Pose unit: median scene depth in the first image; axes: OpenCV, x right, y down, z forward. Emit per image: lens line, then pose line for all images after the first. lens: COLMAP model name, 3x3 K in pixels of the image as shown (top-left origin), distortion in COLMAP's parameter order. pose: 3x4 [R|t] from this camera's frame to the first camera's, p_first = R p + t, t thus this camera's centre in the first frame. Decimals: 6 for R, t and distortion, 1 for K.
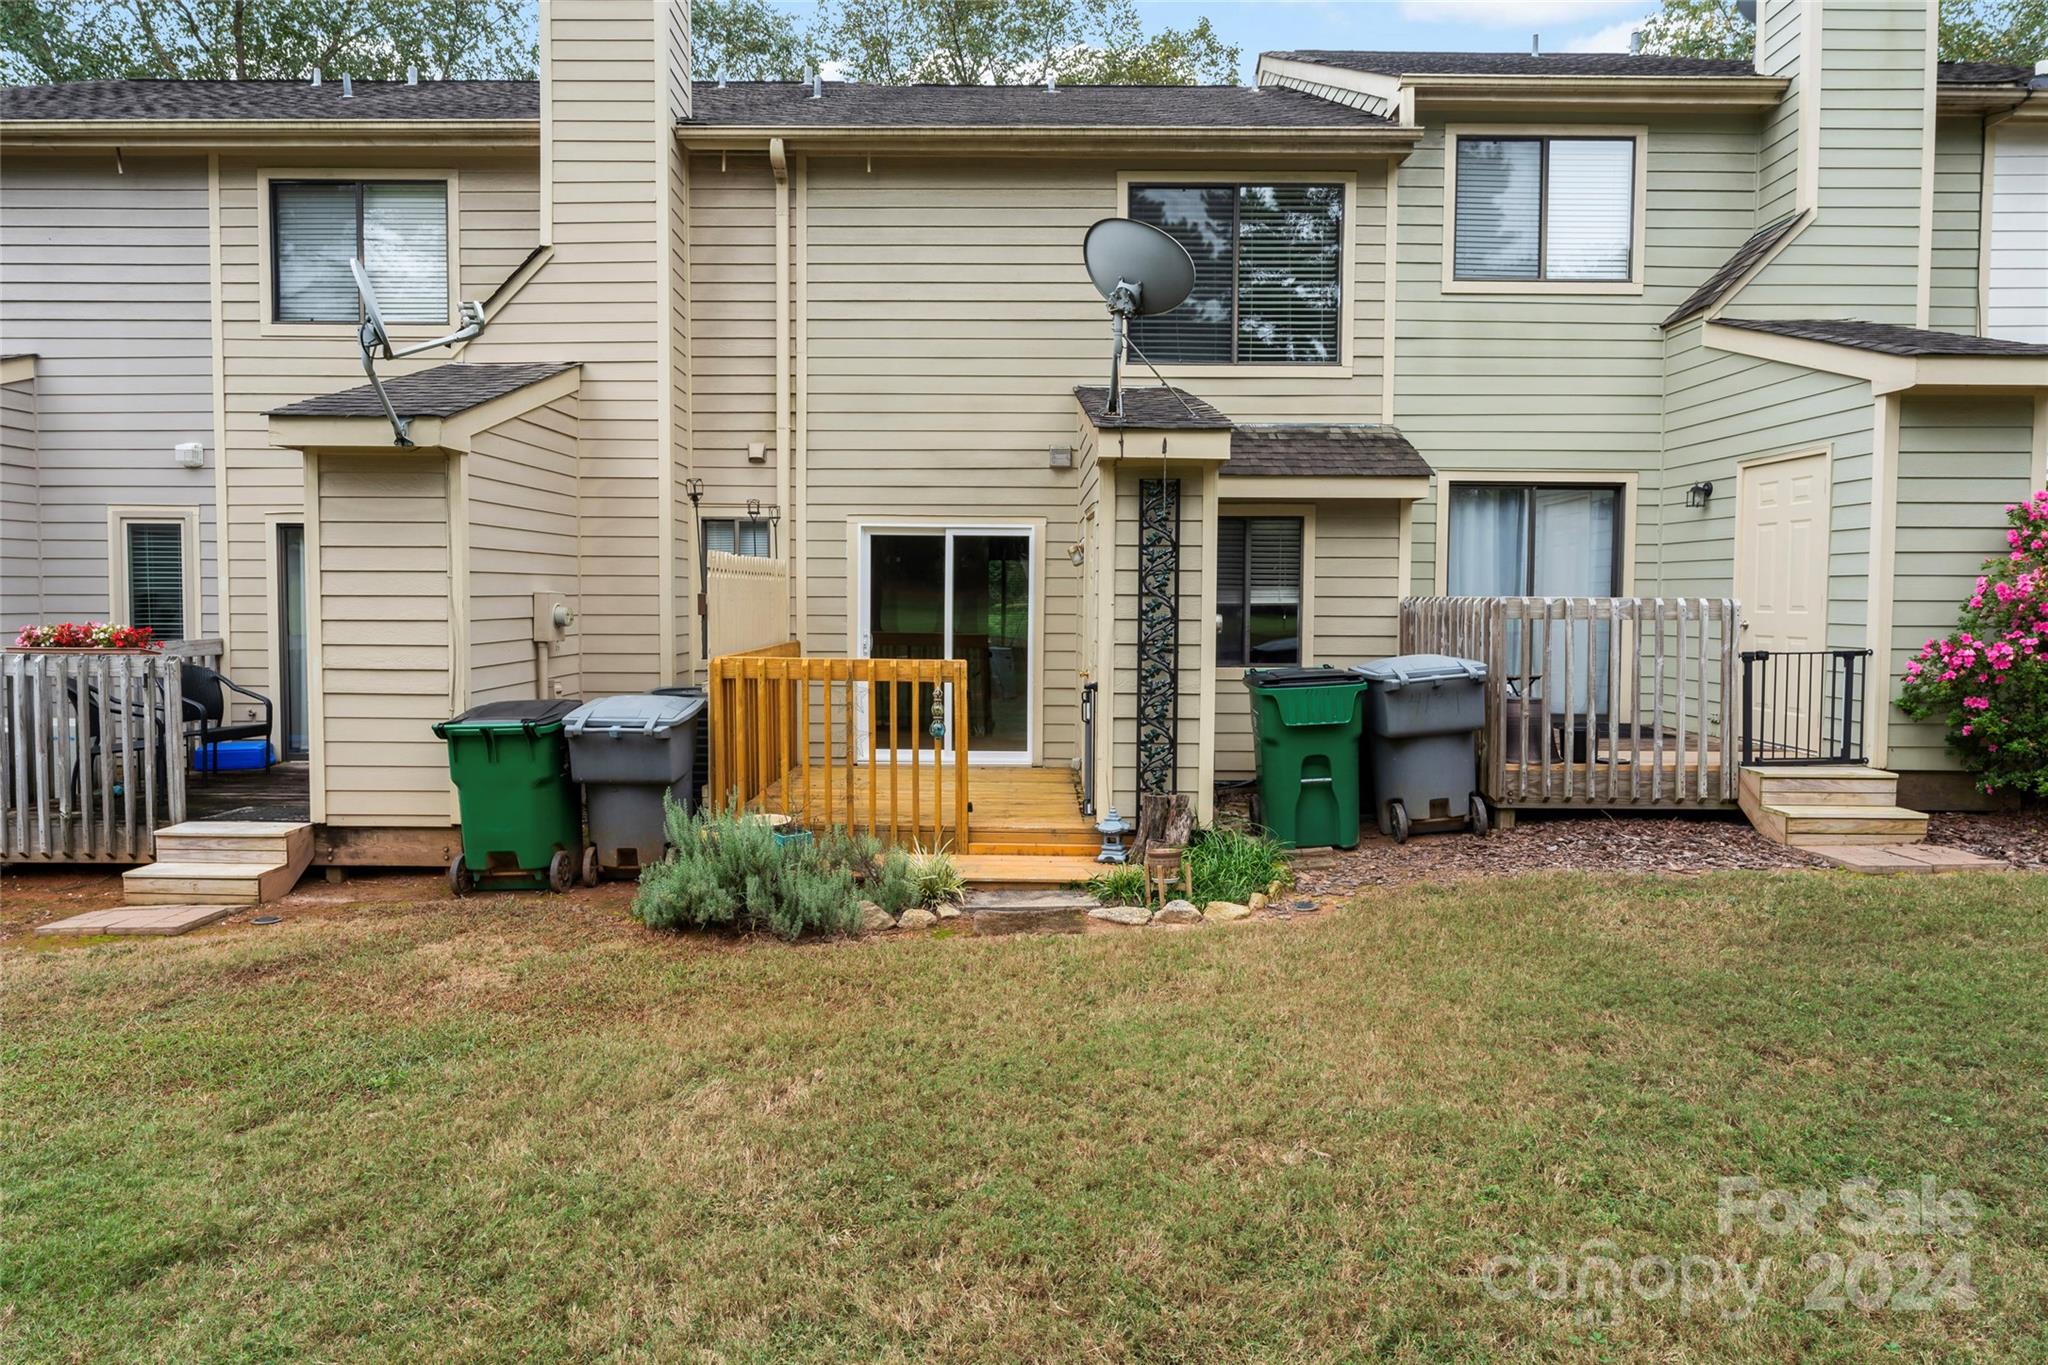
lens RADIAL K [[1162.8, 0, 1026.6], [0, 1162.8, 661.9], [0, 0, 1]] dist [-0.000321, -0.000859]
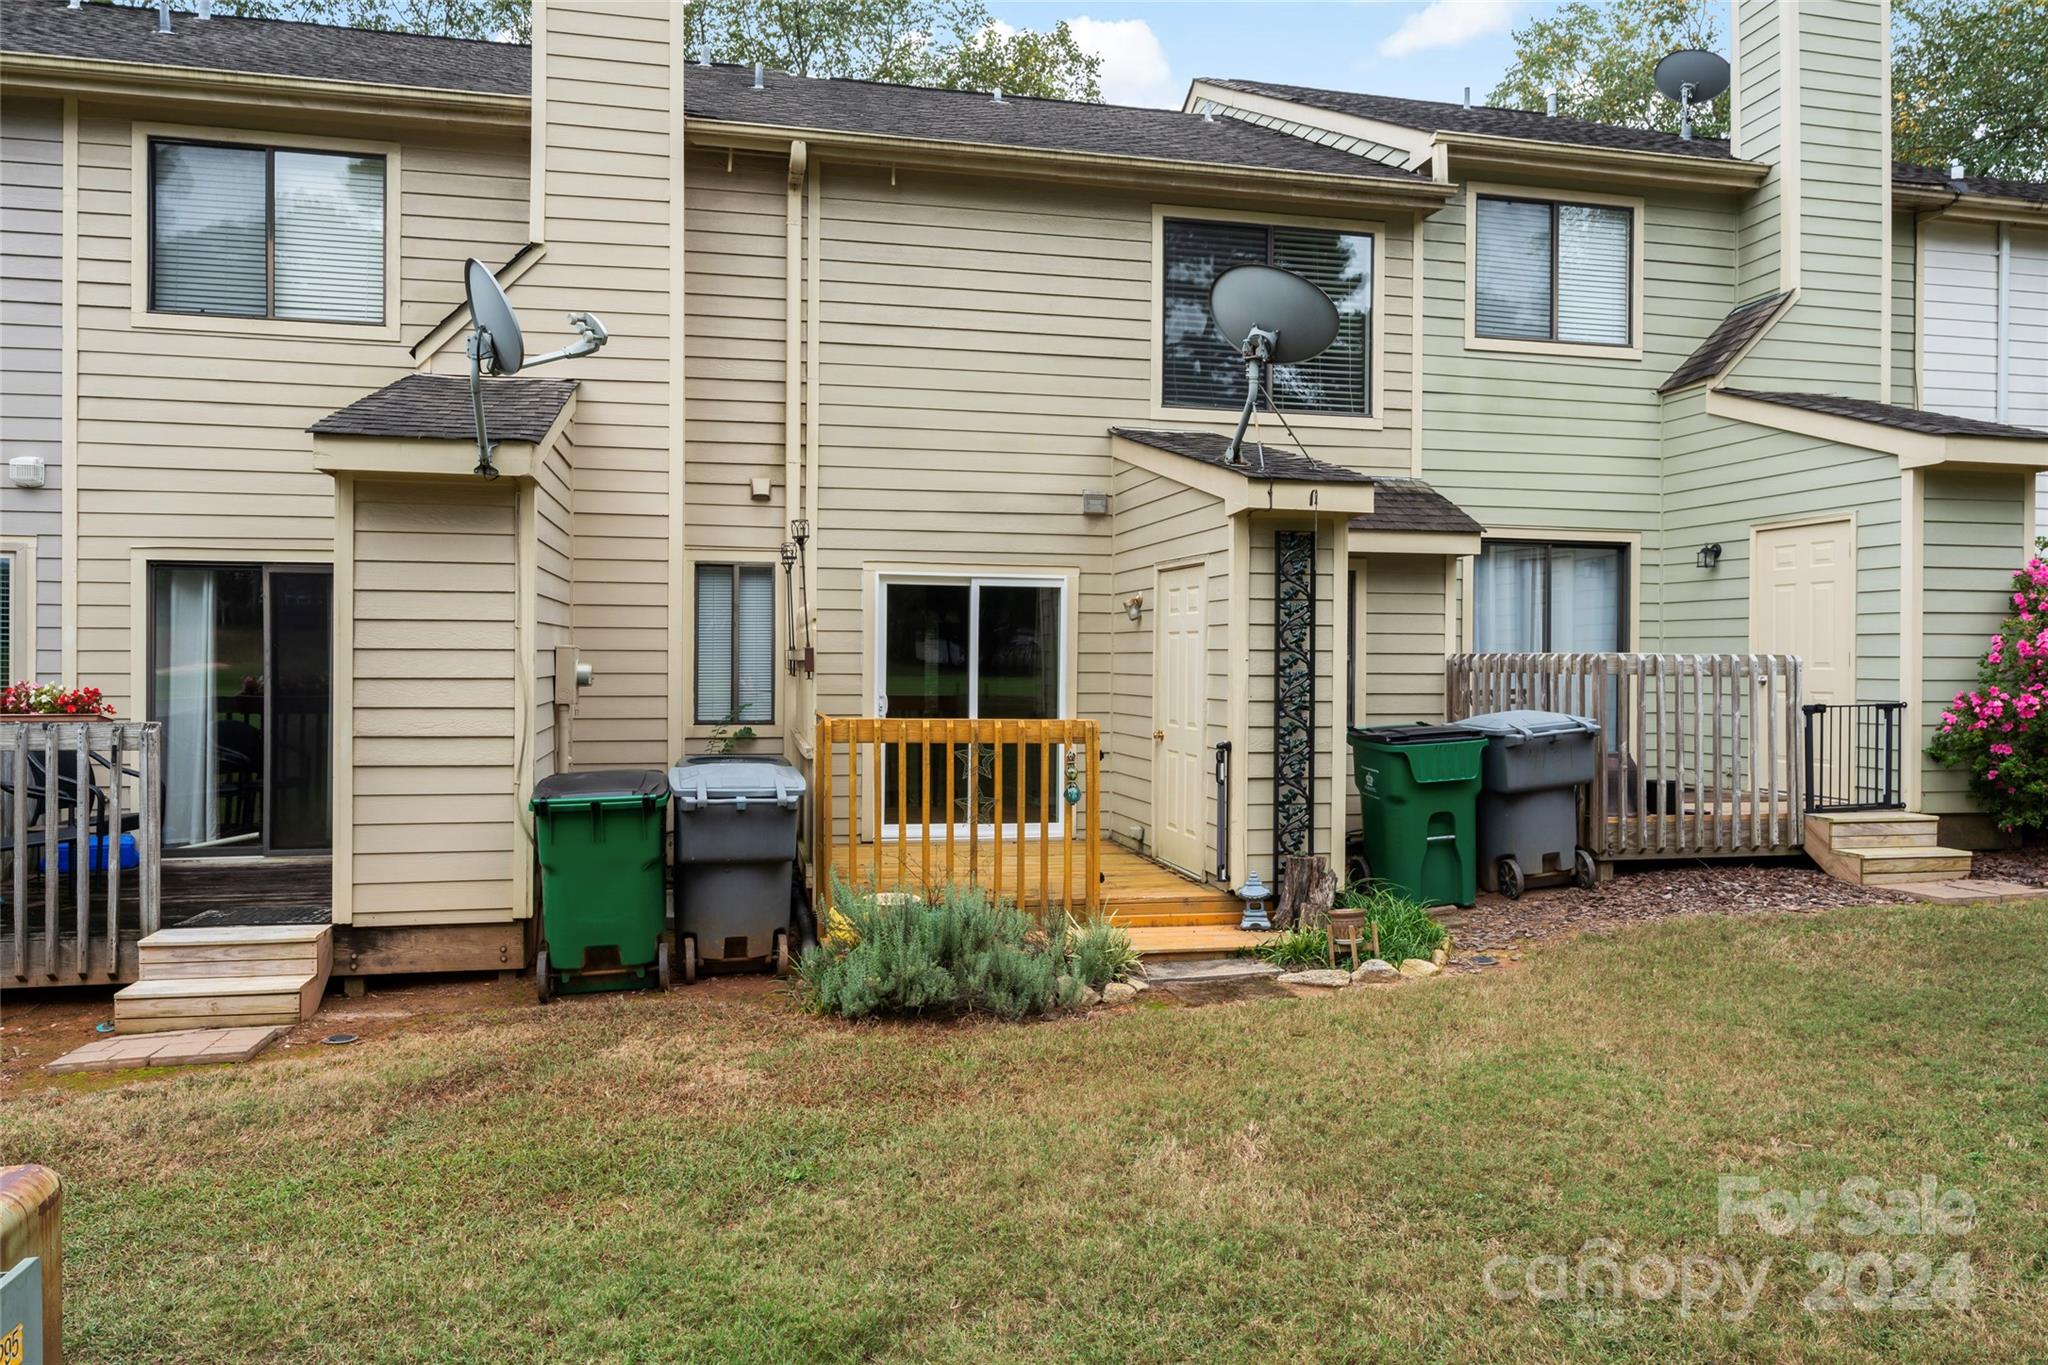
lens RADIAL K [[1371.2, 0, 1019.3], [0, 1371.2, 684.6], [0, 0, 1]] dist [0.000970, -0.000597]
pose [[0.975491, -0.003318, 0.220012, -0.351855], [0.011507, 0.999287, -0.035947, 0.009275], [-0.219736, 0.037598, 0.974835, -0.061344]]
